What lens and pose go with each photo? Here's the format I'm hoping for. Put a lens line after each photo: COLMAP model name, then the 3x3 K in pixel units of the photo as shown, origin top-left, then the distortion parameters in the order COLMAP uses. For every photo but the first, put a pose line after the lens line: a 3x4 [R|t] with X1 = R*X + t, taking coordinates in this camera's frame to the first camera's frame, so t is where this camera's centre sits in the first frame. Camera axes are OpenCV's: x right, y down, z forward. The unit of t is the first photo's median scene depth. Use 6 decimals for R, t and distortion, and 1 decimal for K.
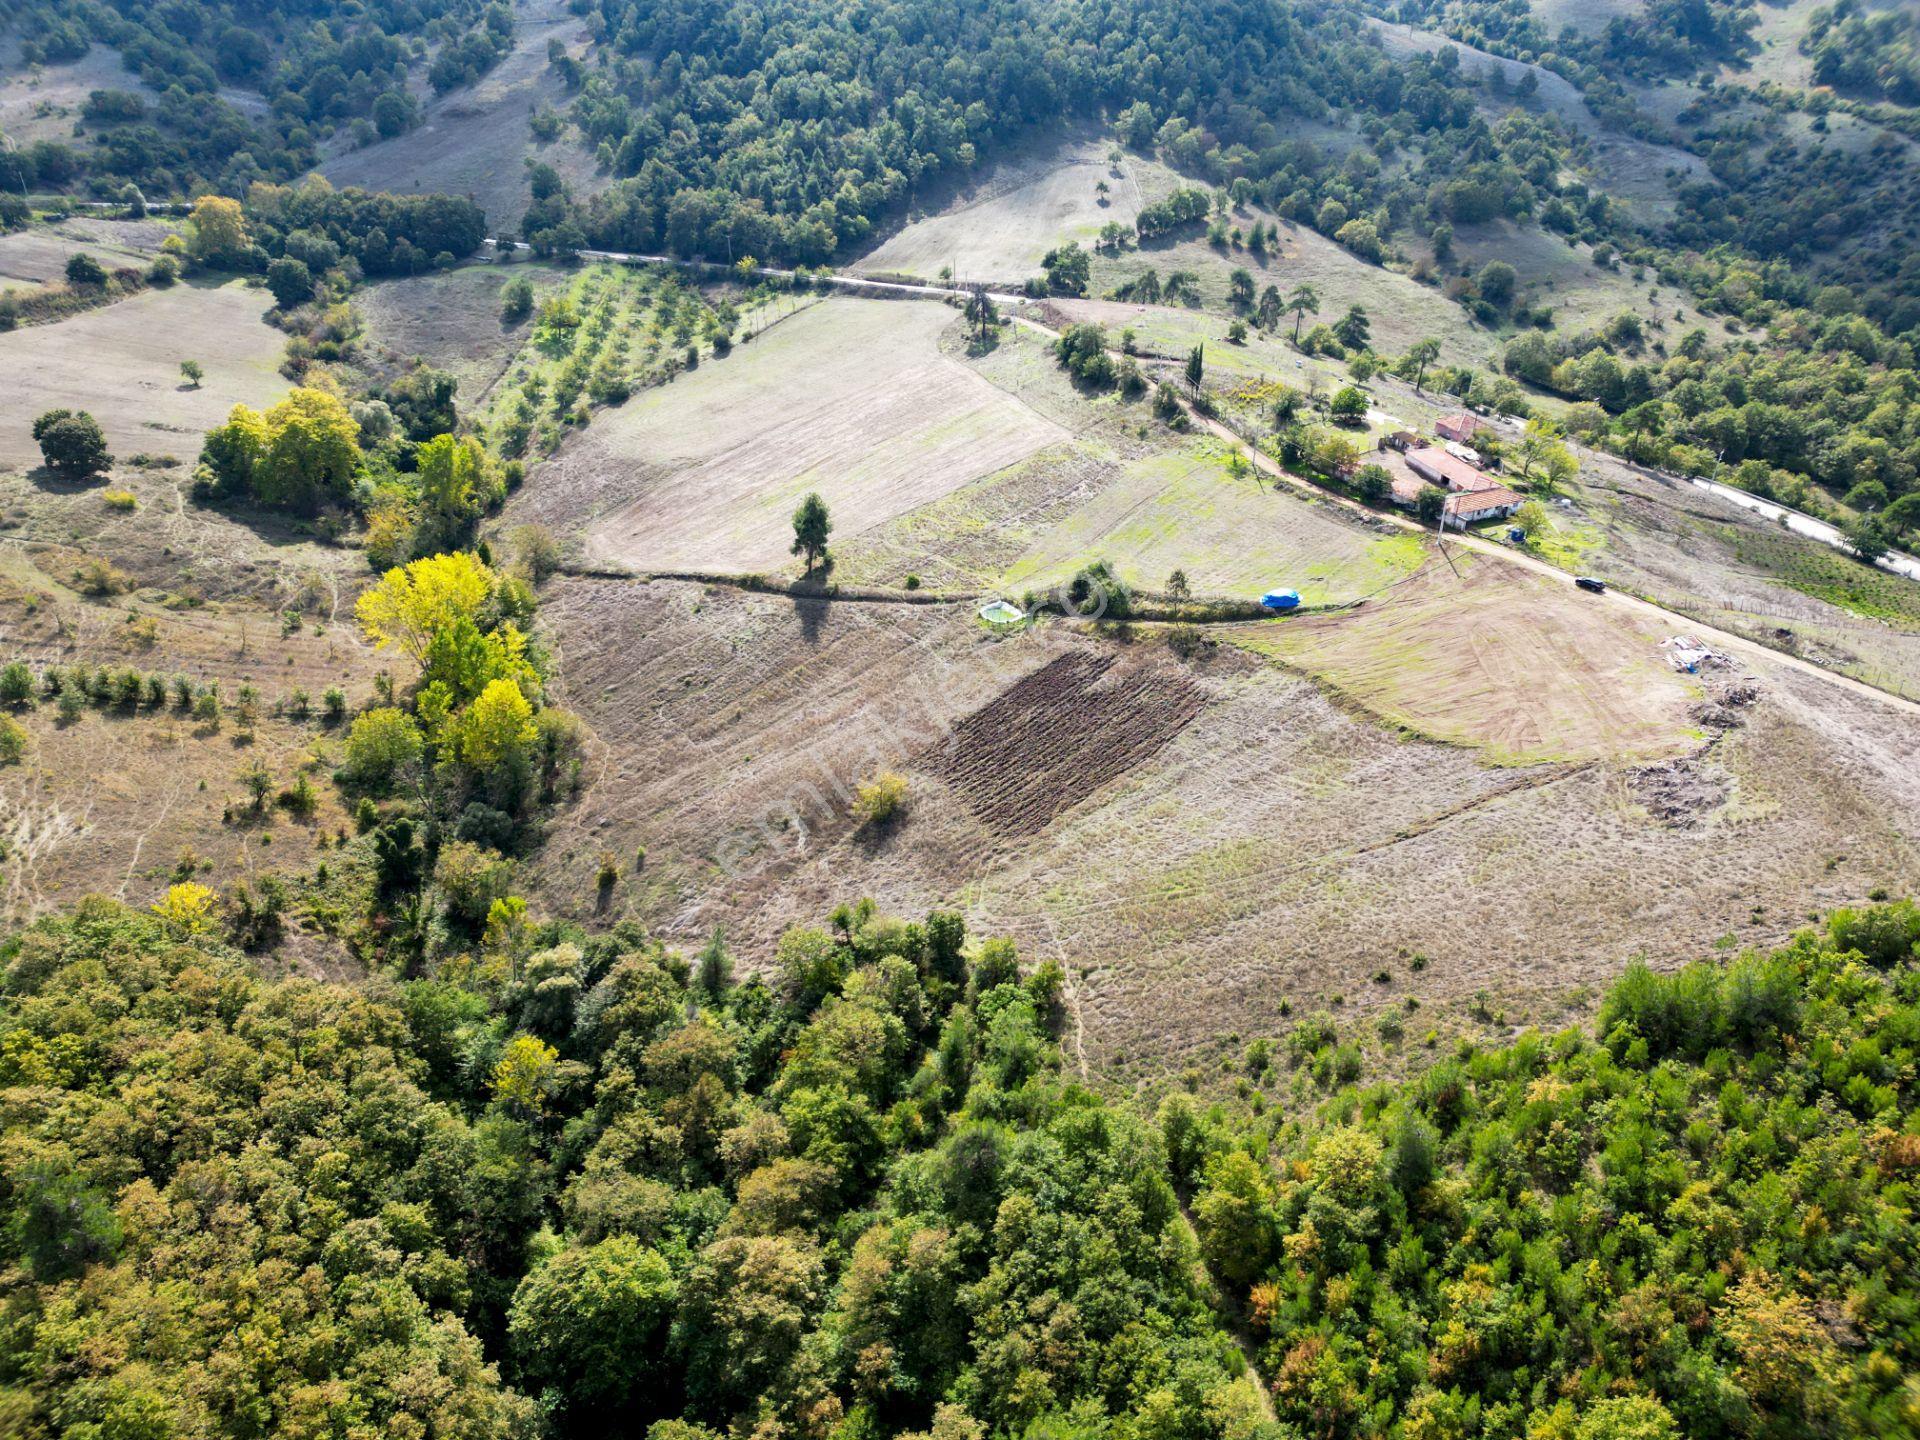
lens RADIAL K [[1336.7, 0, 957.5], [0, 1336.7, 725.0], [0, 0, 1]] dist [0.069156, -0.060108]
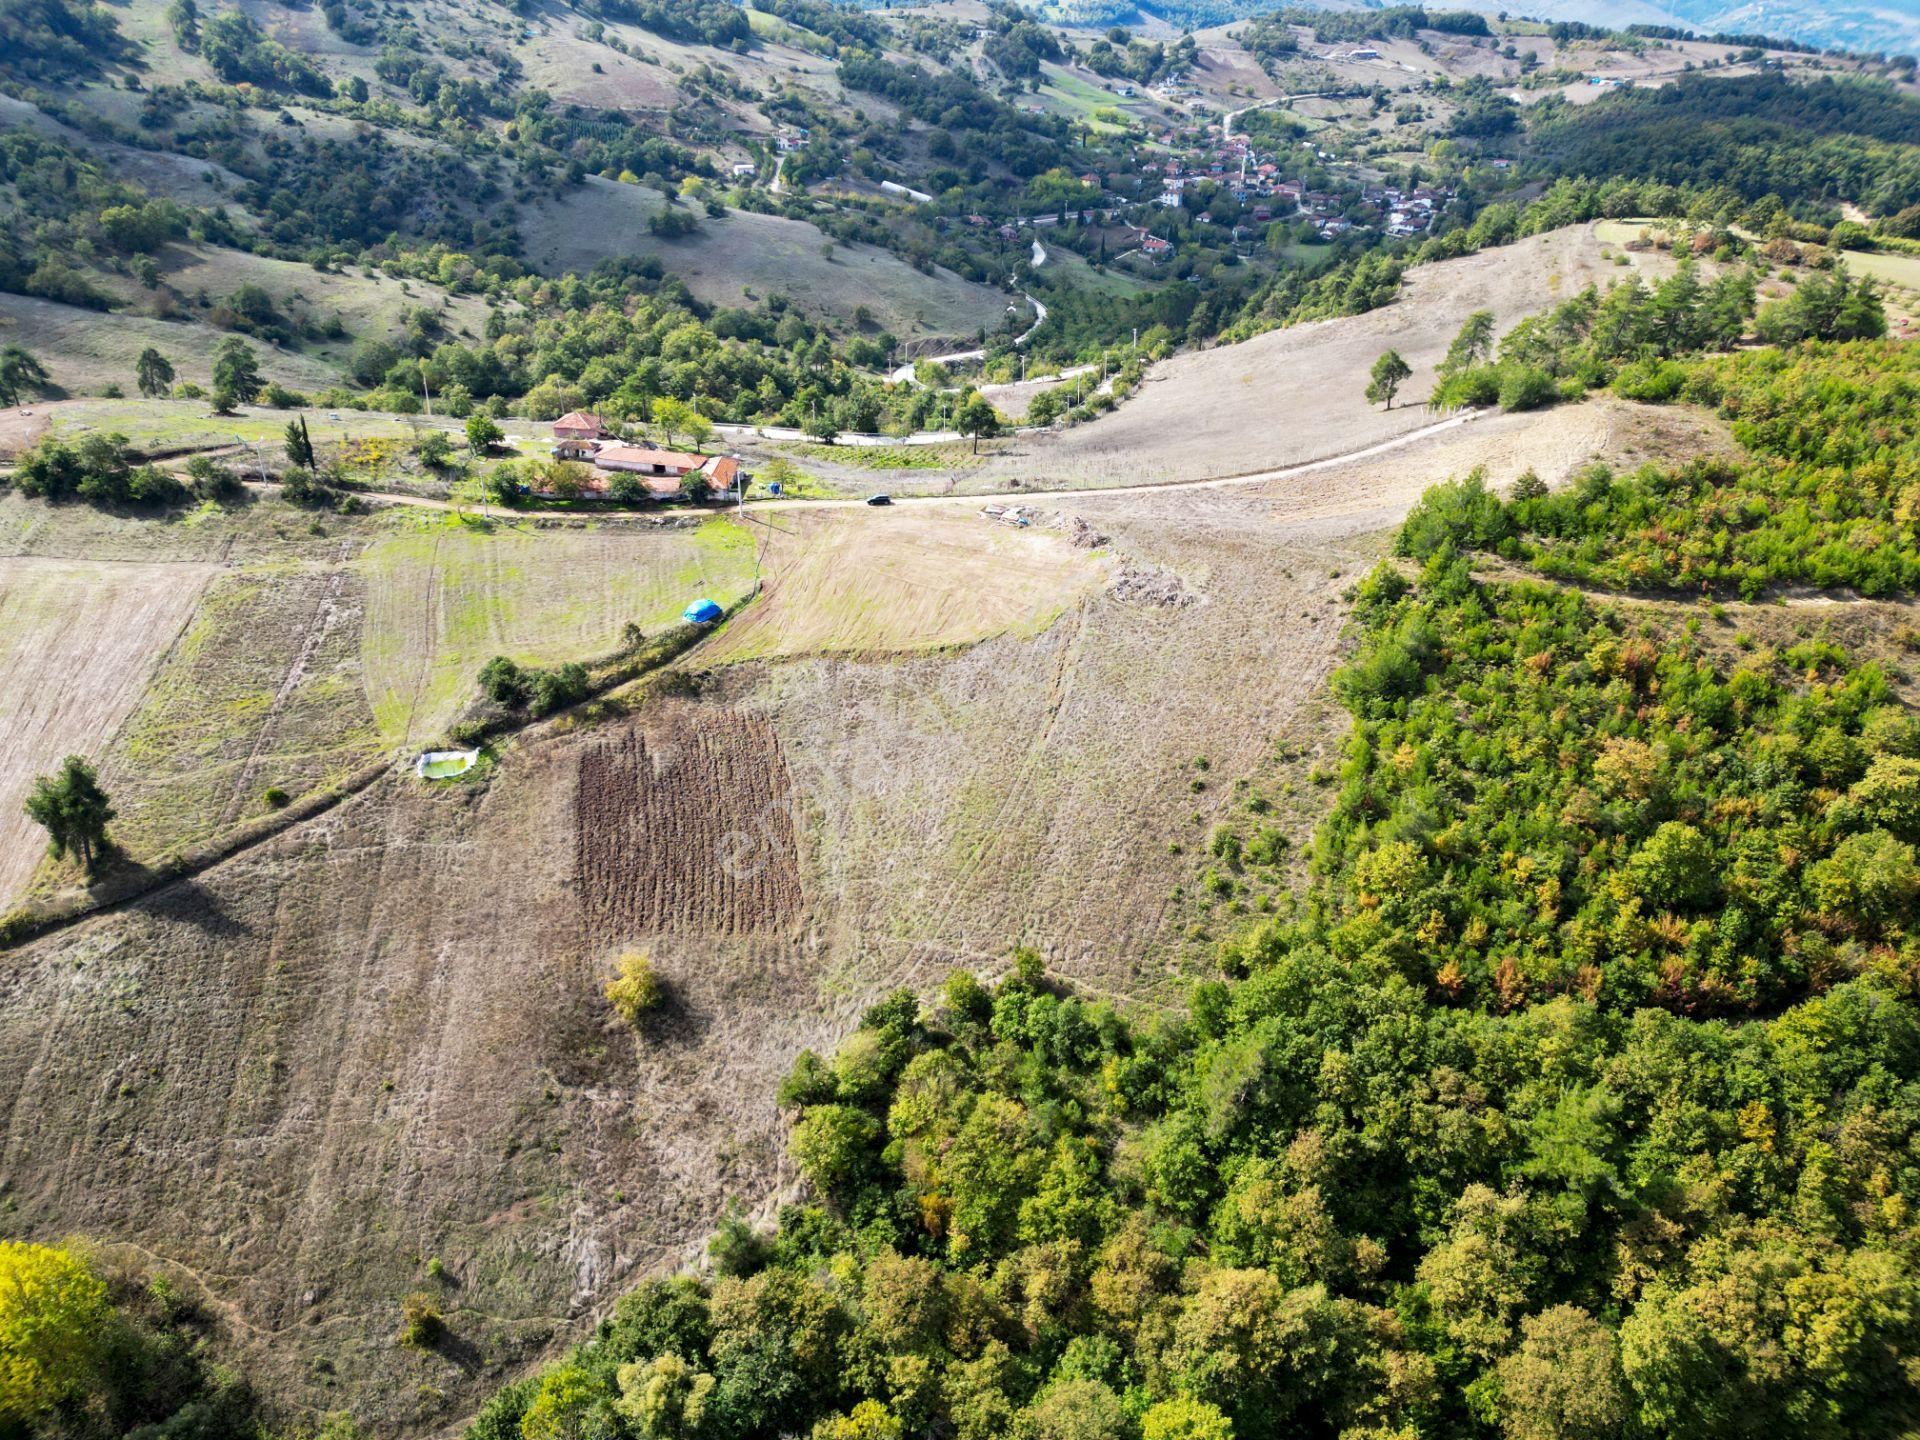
lens RADIAL K [[1336.7, 0, 967.1], [0, 1336.7, 711.1], [0, 0, 1]] dist [0.069156, -0.060108]
pose [[0.416505, -0.429756, 0.801145, -0.476198], [0.431158, 0.869189, 0.242103, -0.173132], [-0.800392, 0.244583, 0.547314, 0.288662]]
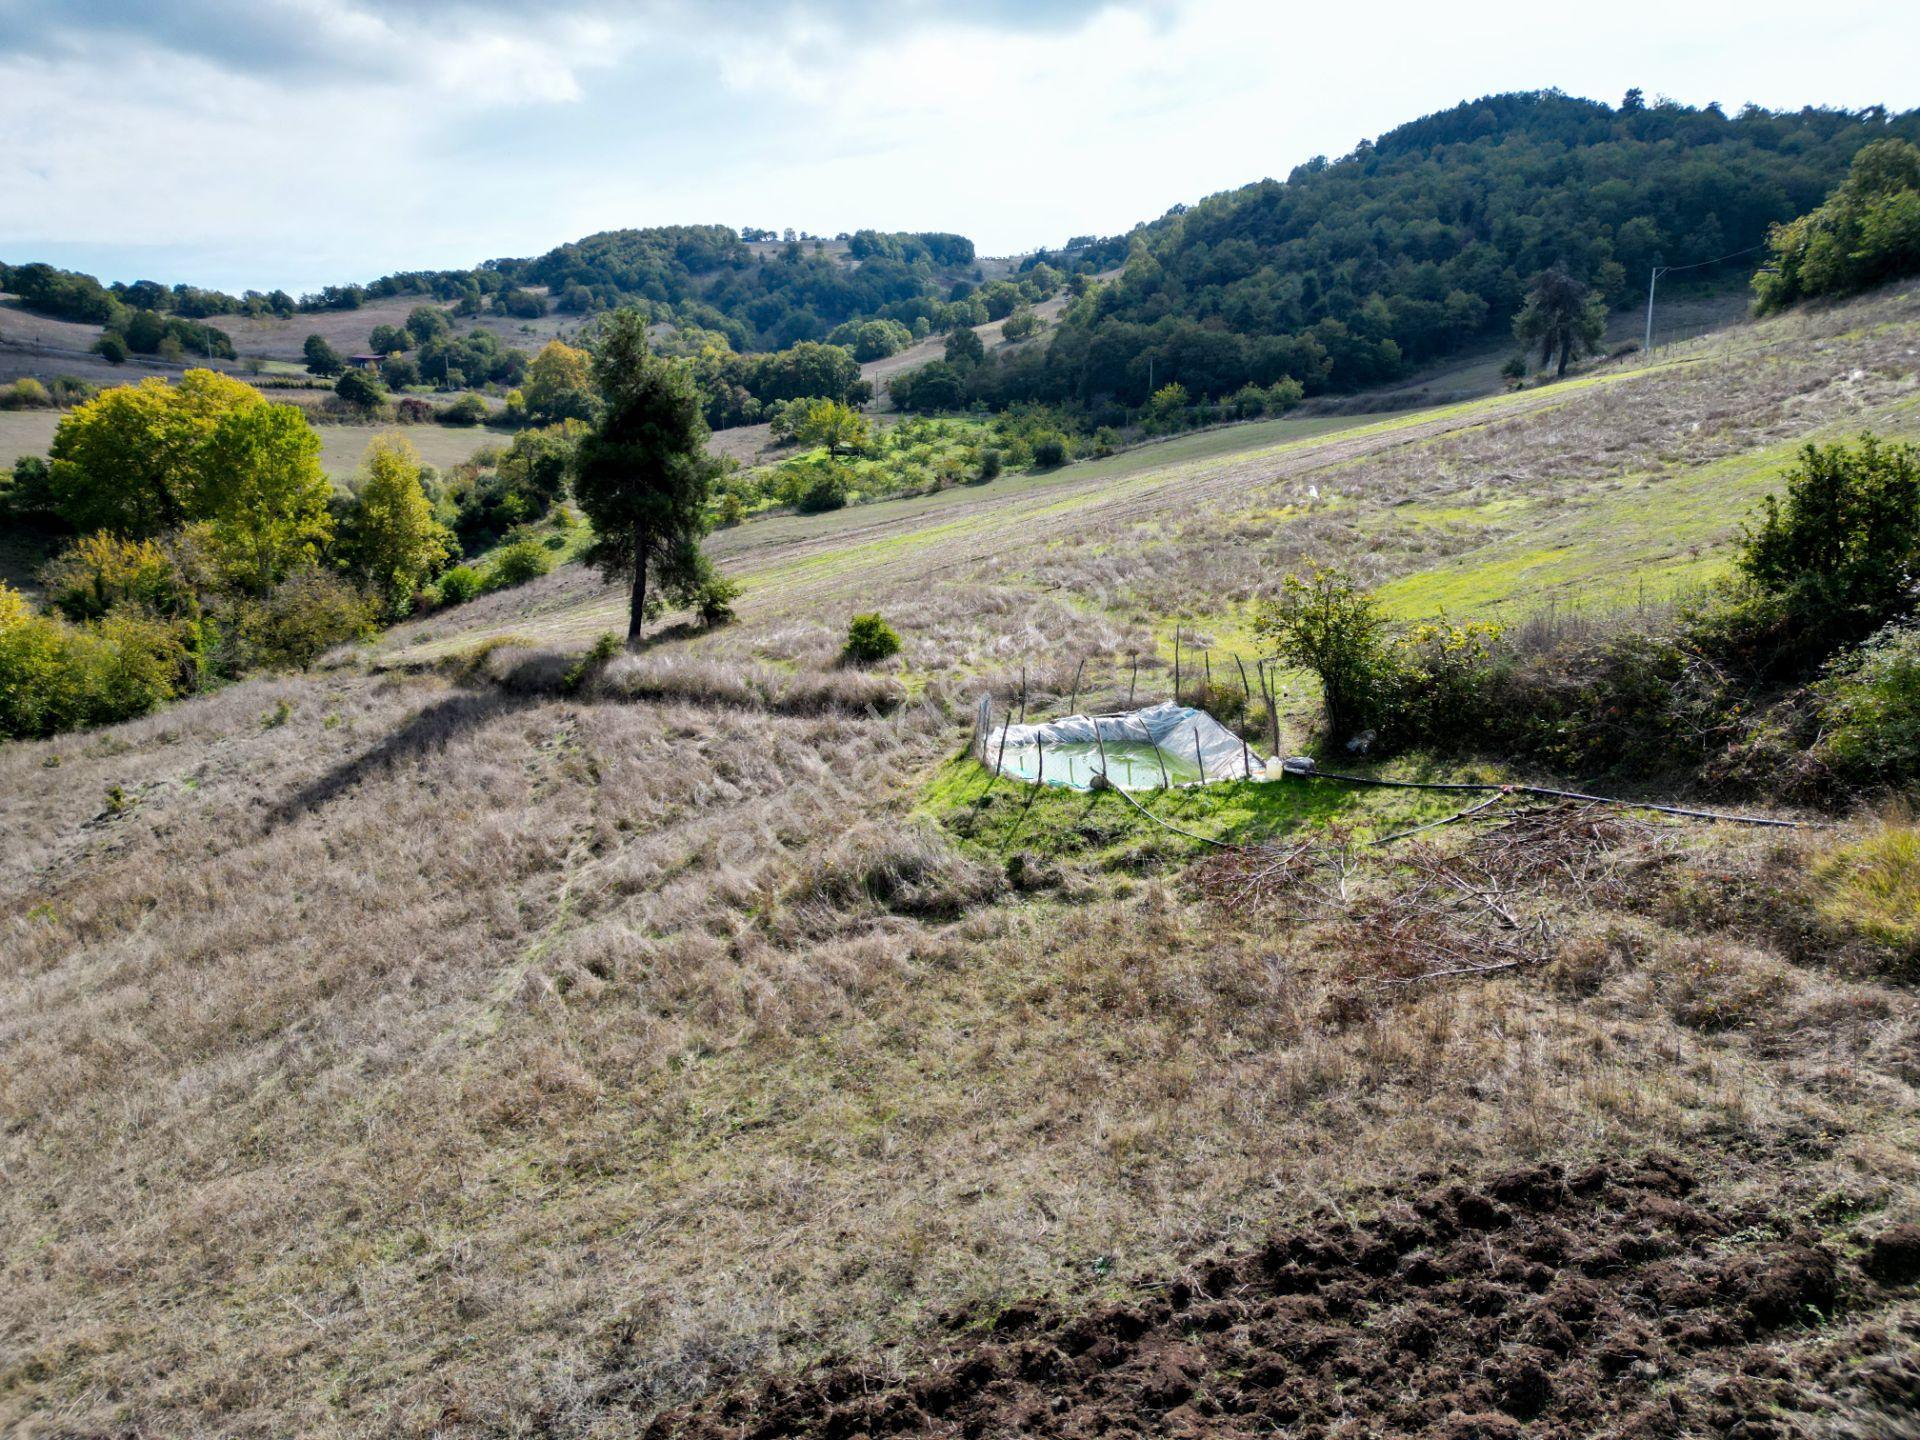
lens RADIAL K [[1336.7, 0, 964.2], [0, 1336.7, 721.1], [0, 0, 1]] dist [0.069156, -0.060108]
pose [[0.888876, 0.094281, -0.448341, 0.078664], [-0.230587, 0.937679, -0.259975, -0.047444], [0.395890, 0.334468, 0.855221, 0.871547]]
